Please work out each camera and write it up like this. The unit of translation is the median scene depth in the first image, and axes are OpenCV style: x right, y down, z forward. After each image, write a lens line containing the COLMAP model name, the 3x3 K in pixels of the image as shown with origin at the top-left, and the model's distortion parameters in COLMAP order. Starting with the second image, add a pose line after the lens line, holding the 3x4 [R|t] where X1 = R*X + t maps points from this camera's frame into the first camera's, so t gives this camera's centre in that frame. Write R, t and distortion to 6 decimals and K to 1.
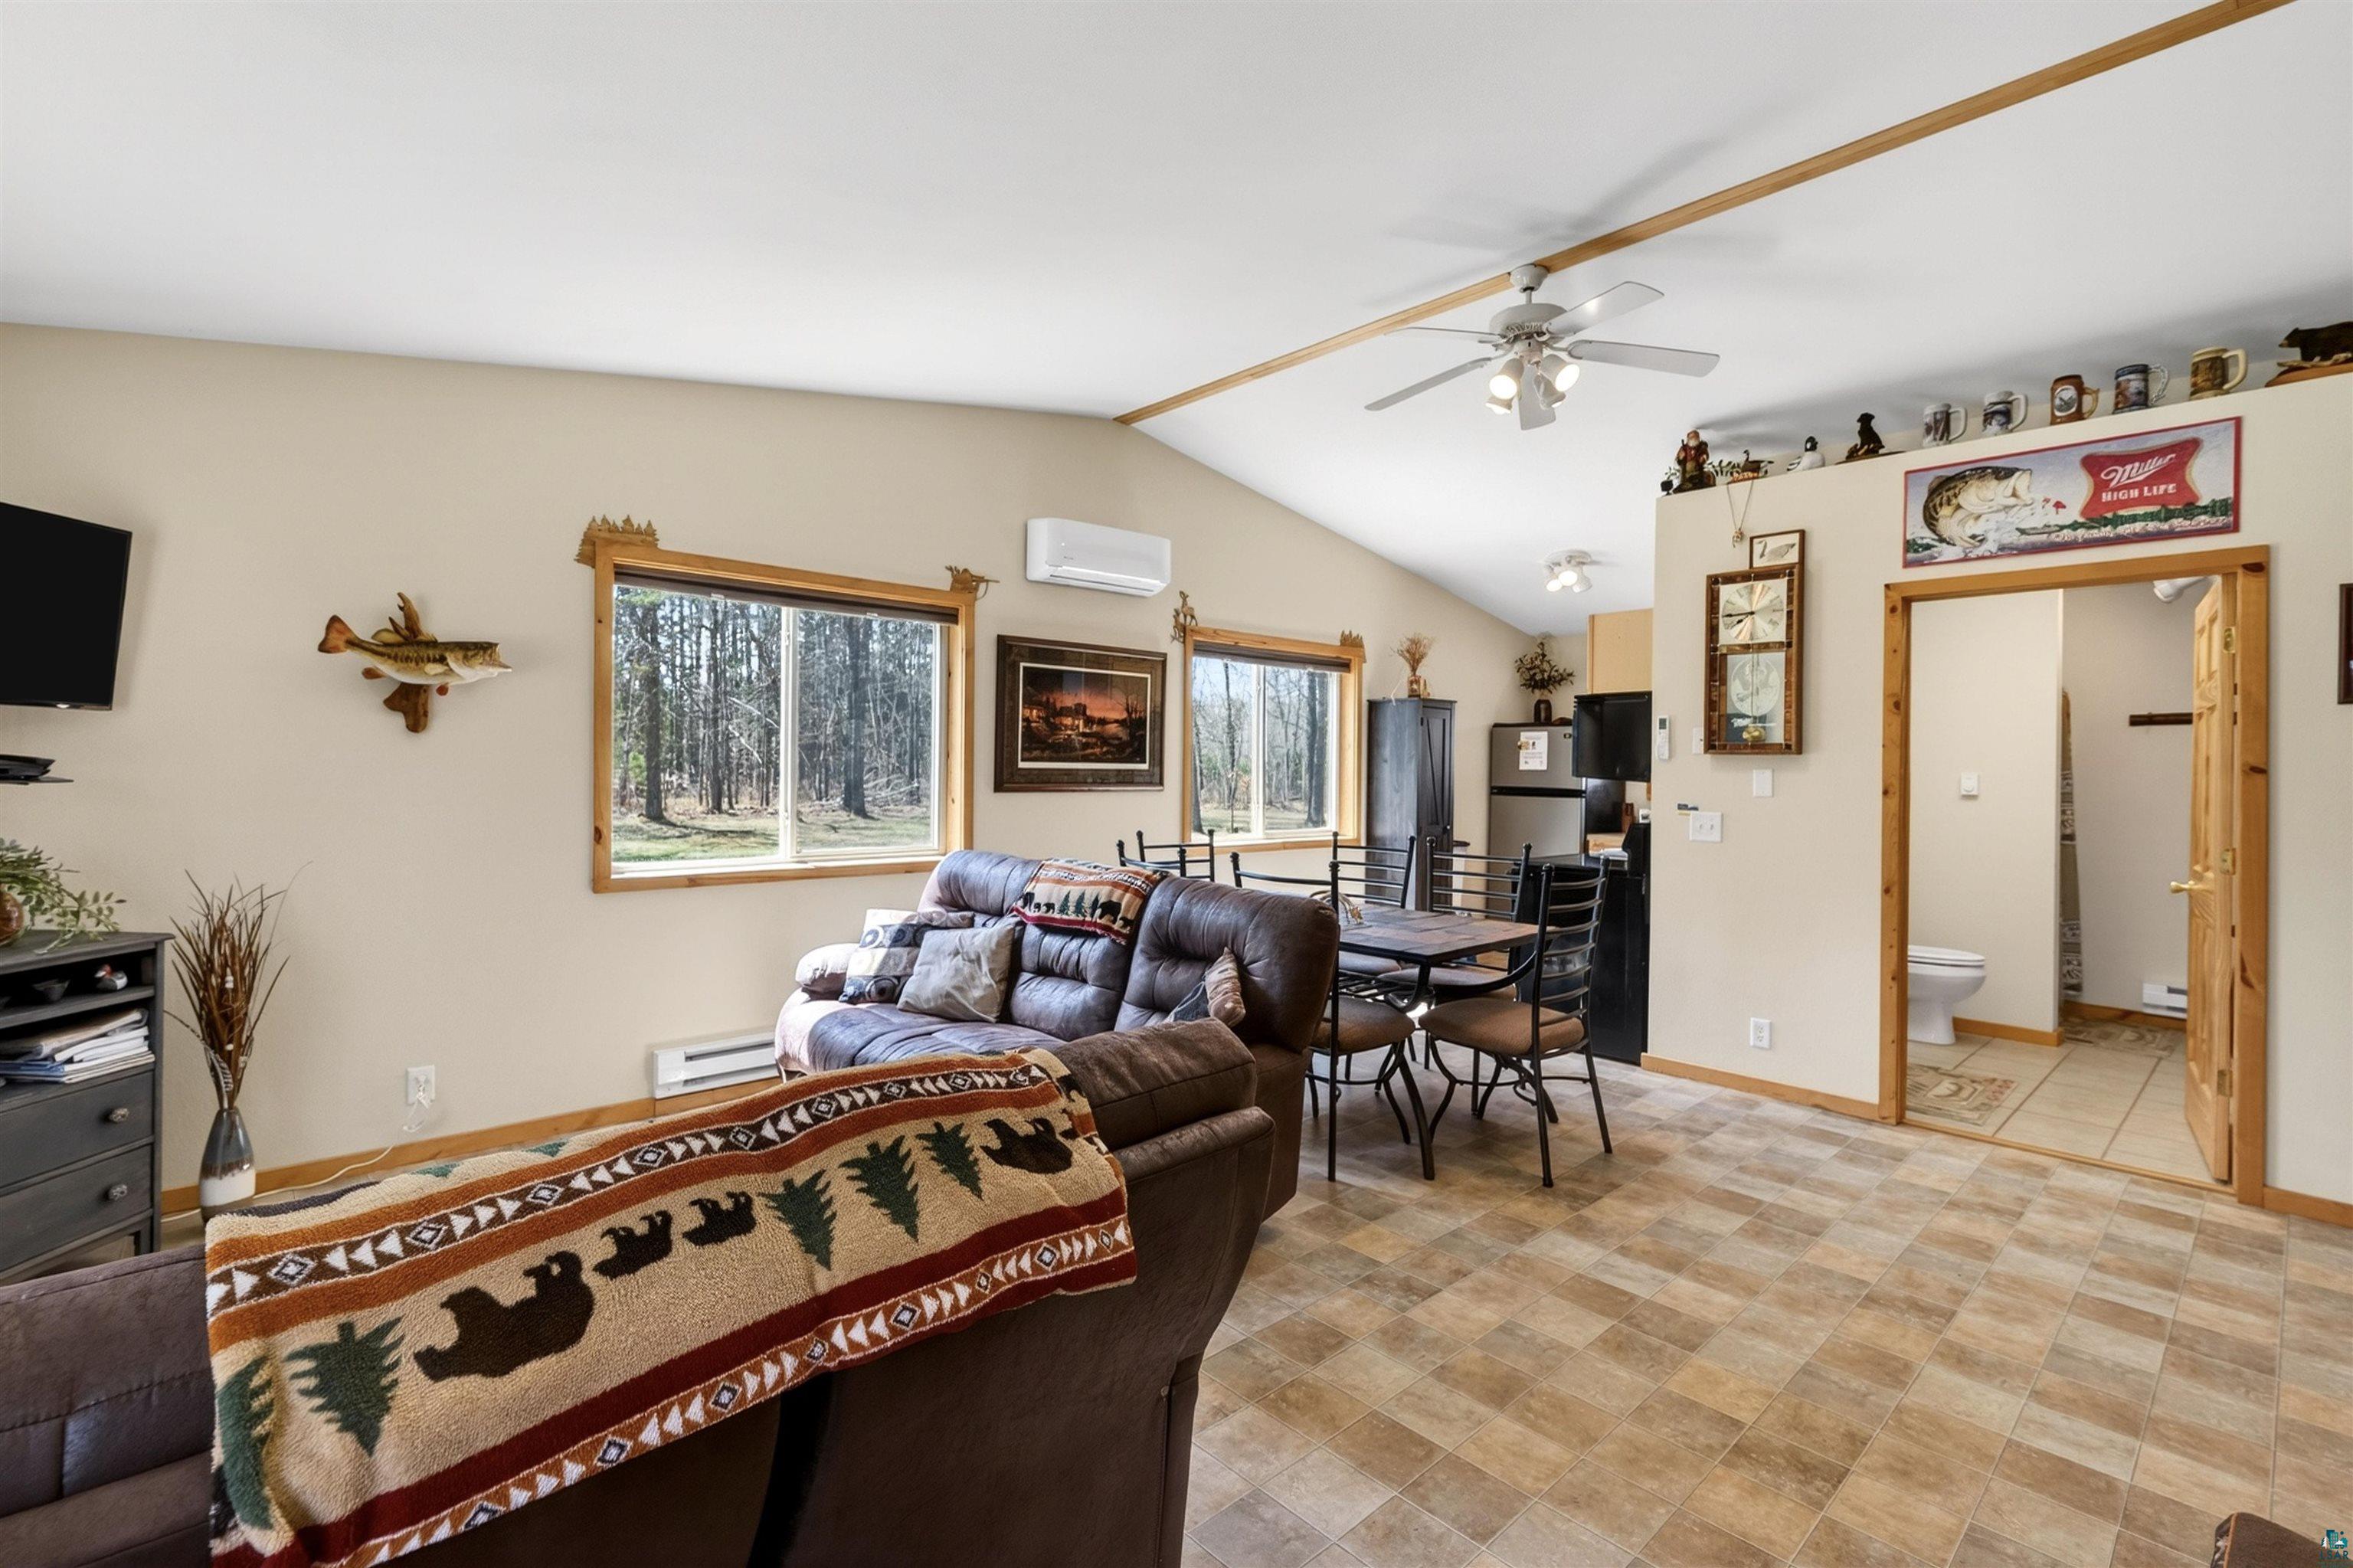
lens RADIAL K [[1036.1, 0, 1161.9], [0, 1036.1, 767.9], [0, 0, 1]] dist [0.000182, -0.000407]
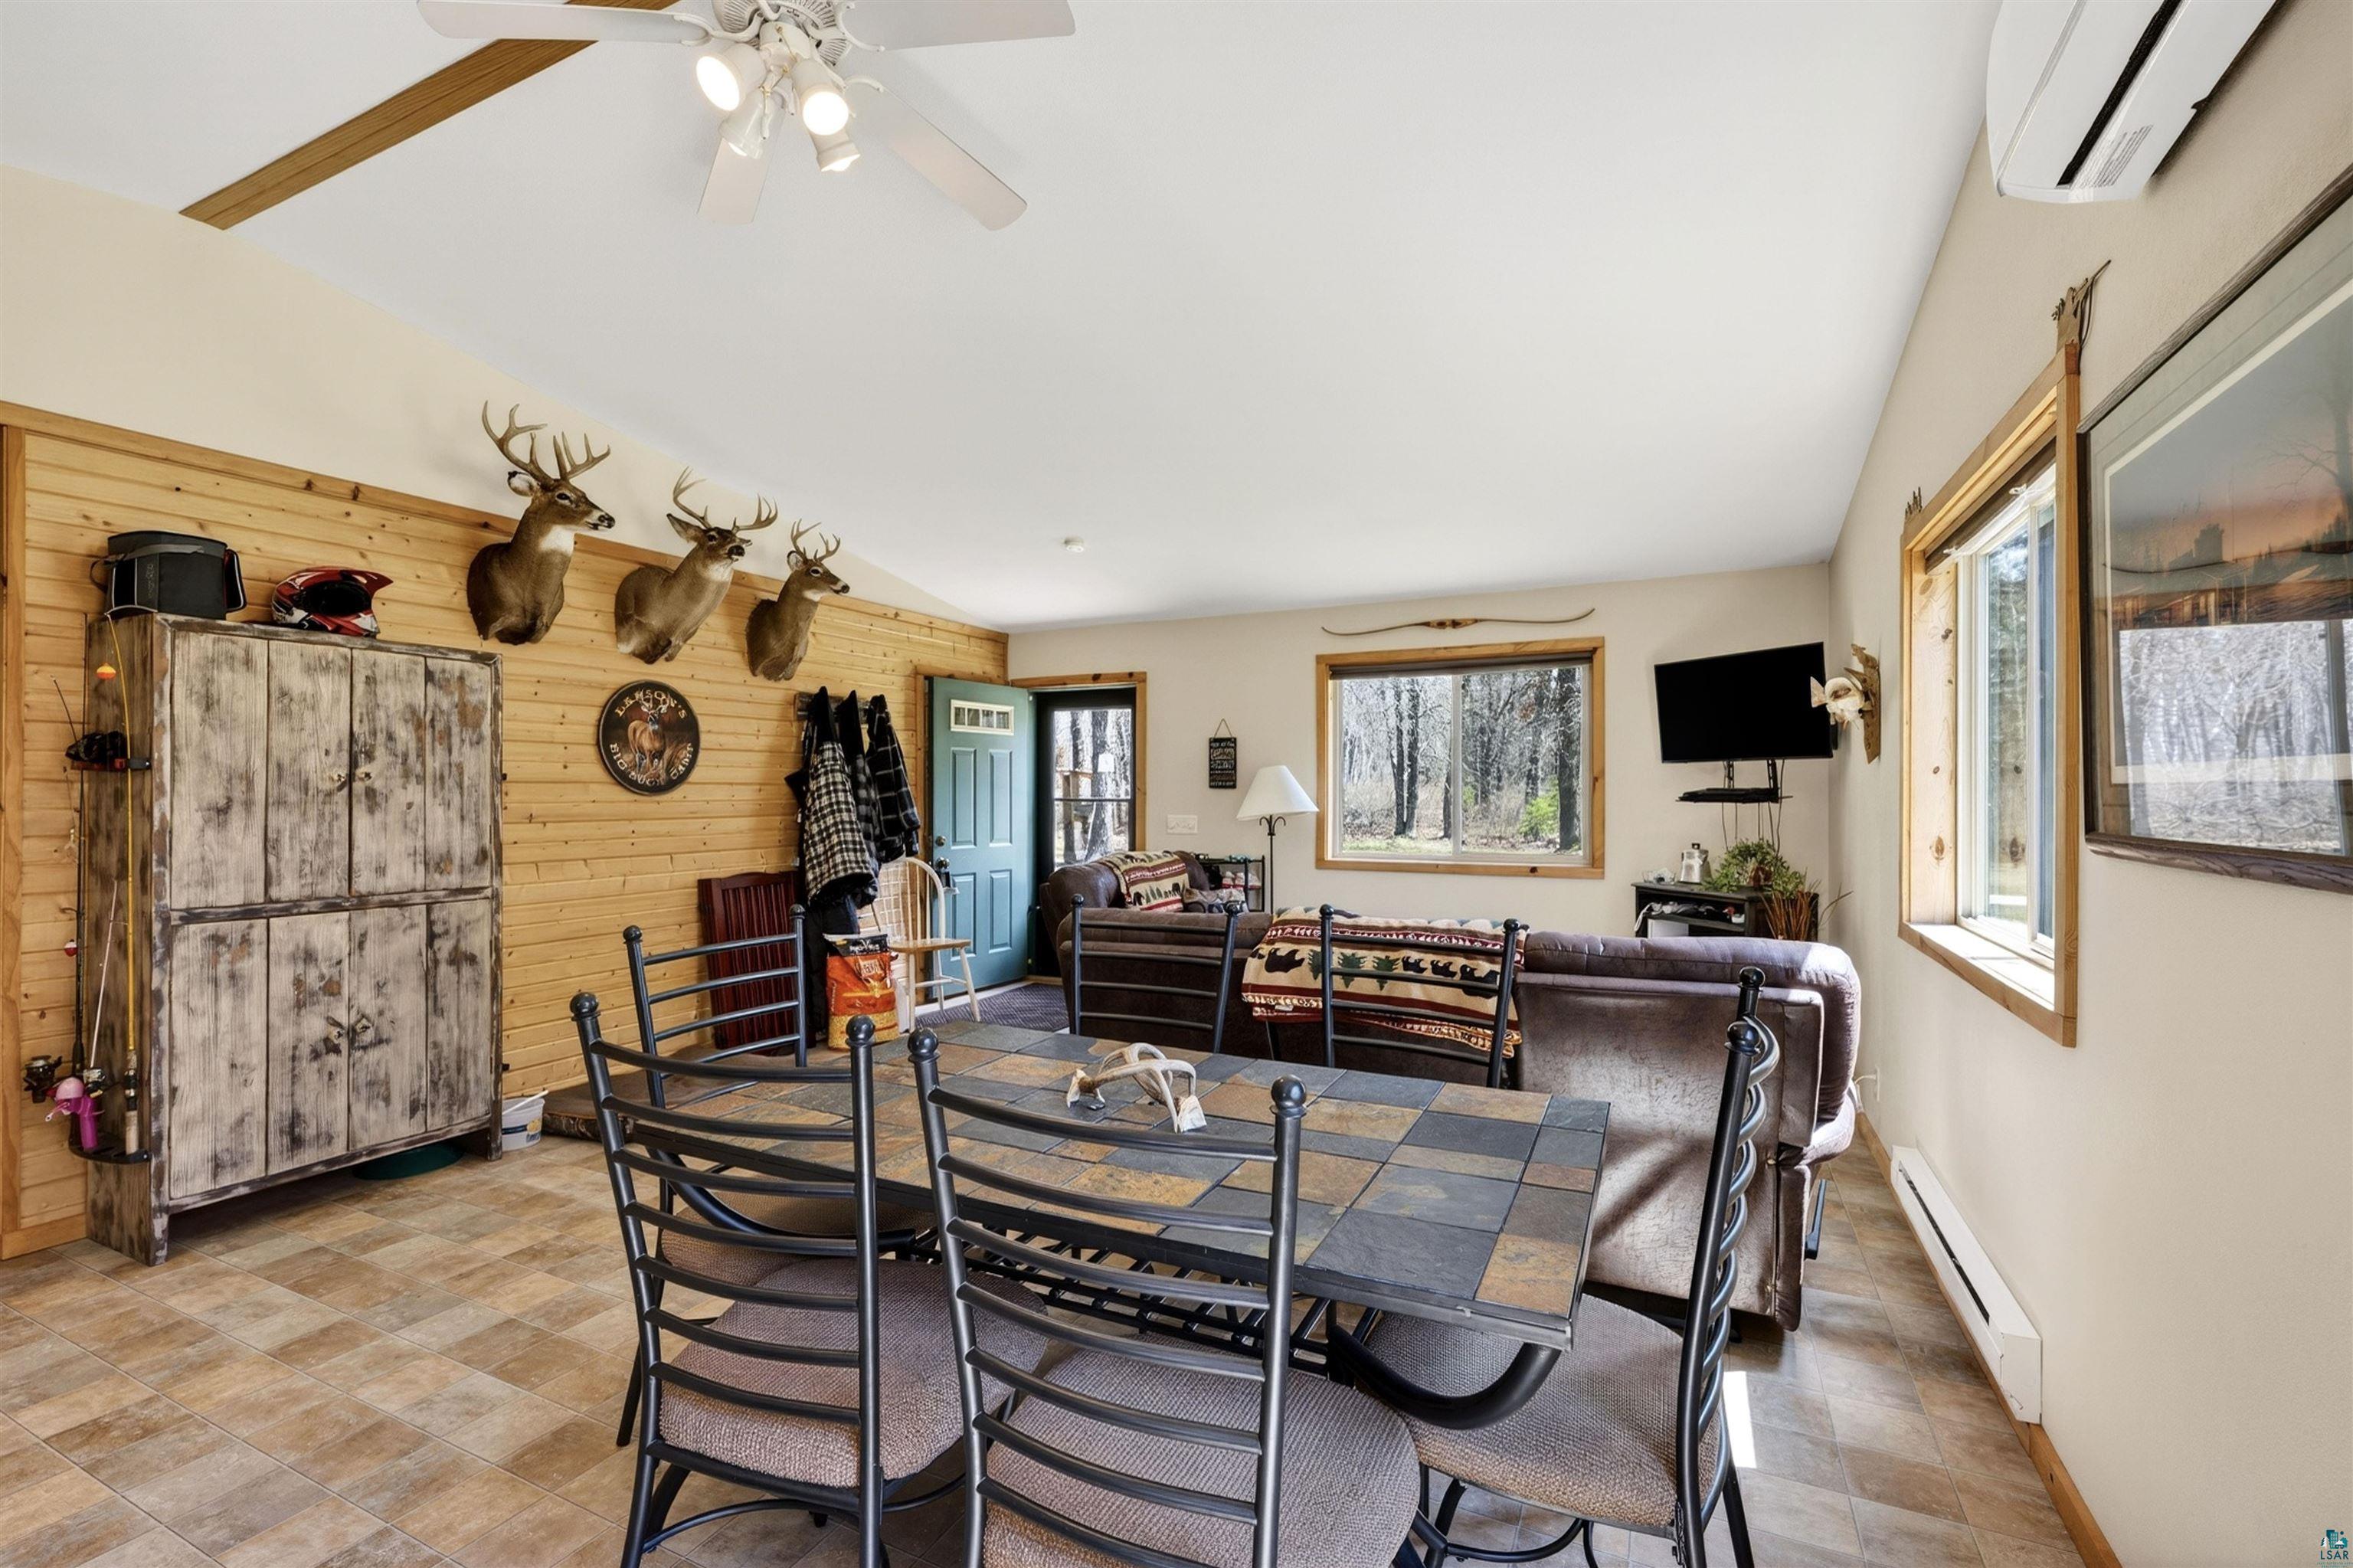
lens RADIAL K [[1025.3, 0, 1167.9], [0, 1025.3, 788.7], [0, 0, 1]] dist [-0.000862, -0.000566]
pose [[-0.931324, -0.014982, -0.363883, 0.342196], [-0.013706, 0.999888, -0.006089, 0.009476], [0.363934, -0.000683, -0.931425, 1.546062]]
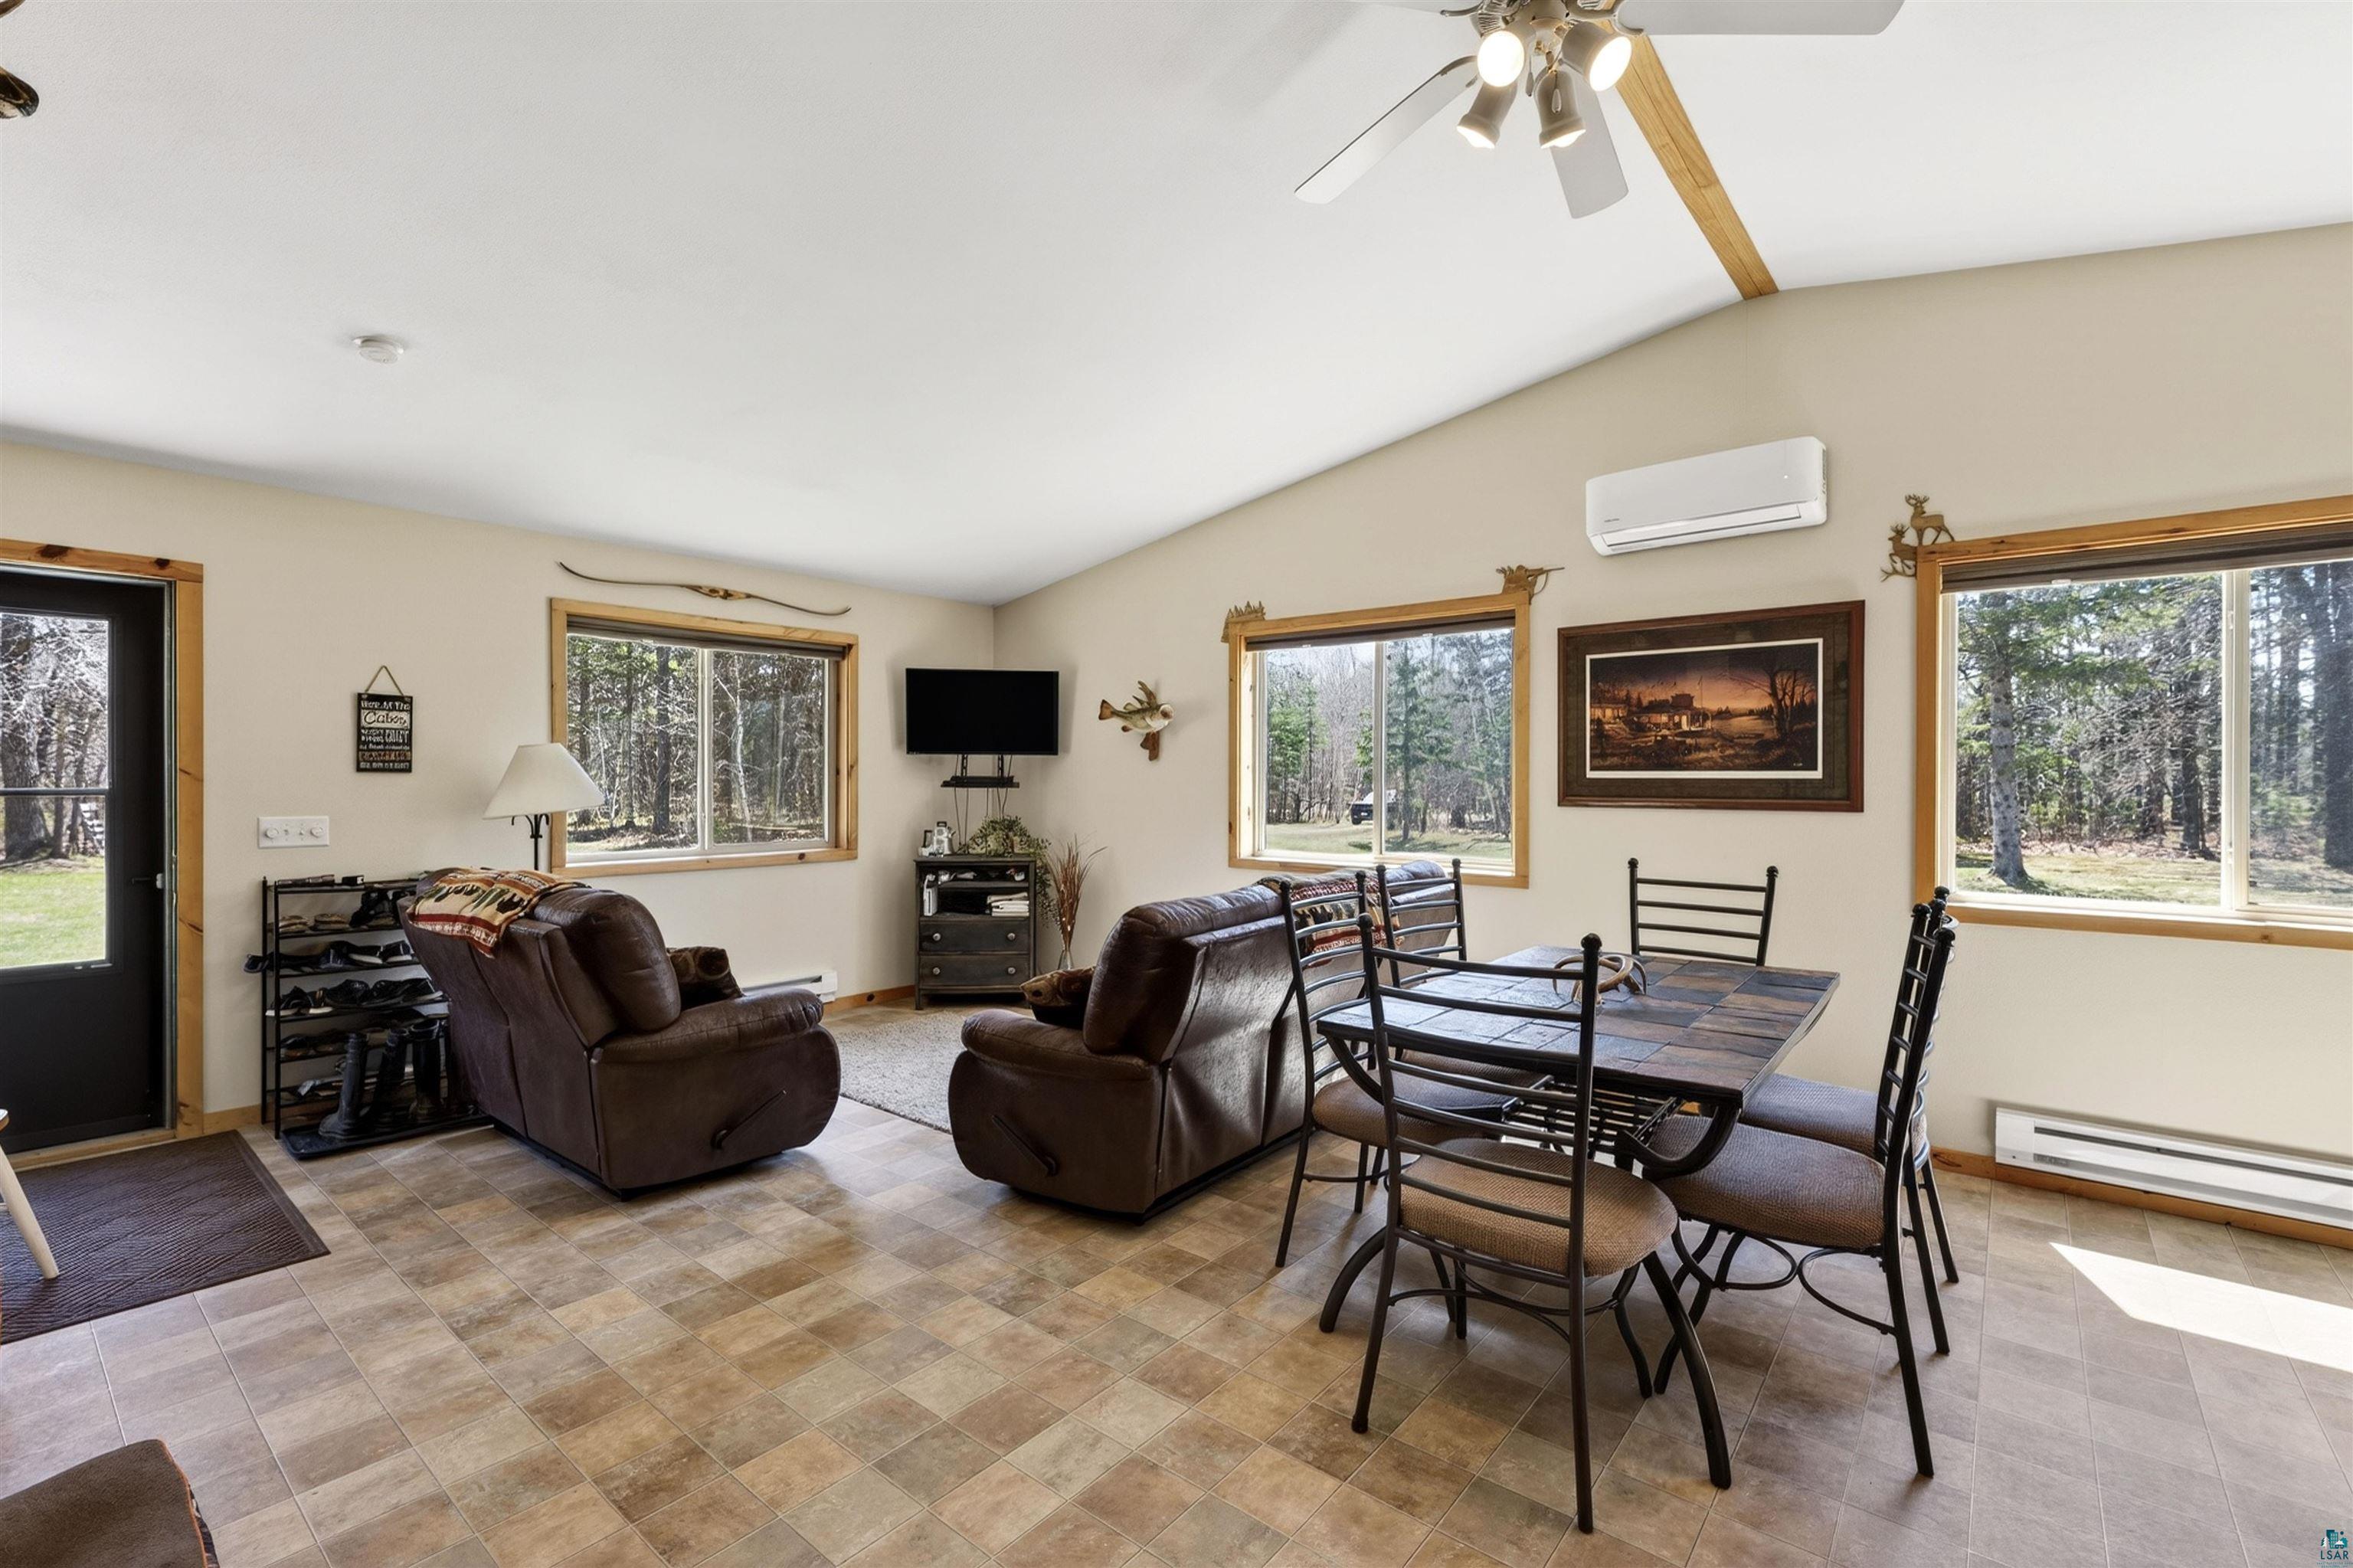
lens RADIAL K [[1025.3, 0, 1167.9], [0, 1025.3, 788.7], [0, 0, 1]] dist [-0.000862, -0.000566]
pose [[0.142490, -0.004146, -0.989787, 0.842917], [-0.002585, 0.999986, -0.004561, 0.017131], [0.989793, 0.003208, 0.142478, 0.692086]]
